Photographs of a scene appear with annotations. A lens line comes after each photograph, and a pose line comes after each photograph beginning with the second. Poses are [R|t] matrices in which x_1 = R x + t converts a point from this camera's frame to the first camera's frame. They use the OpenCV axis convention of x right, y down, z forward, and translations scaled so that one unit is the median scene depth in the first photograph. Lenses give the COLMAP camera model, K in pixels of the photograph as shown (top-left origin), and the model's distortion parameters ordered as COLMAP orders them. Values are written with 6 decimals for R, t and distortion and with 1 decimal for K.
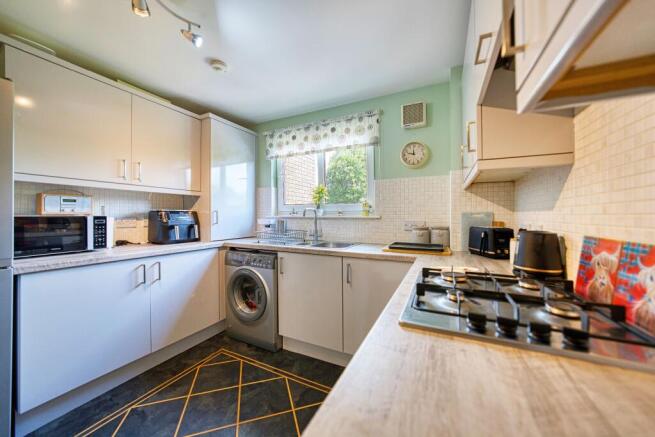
lens RADIAL K [[237.2, 0, 324.7], [0, 237.2, 215.1], [0, 0, 1]] dist [-0.010800, -0.000194]
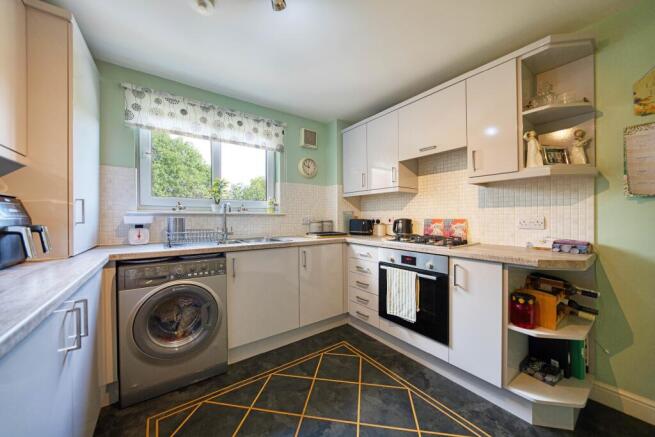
lens RADIAL K [[237.2, 0, 323.2], [0, 237.2, 218.2], [0, 0, 1]] dist [-0.010800, -0.000194]
pose [[0.464982, -0.001450, 0.885319, -0.771559], [0.000454, 0.999999, 0.001399, 0.029406], [-0.885320, -0.000248, 0.464982, 0.292885]]
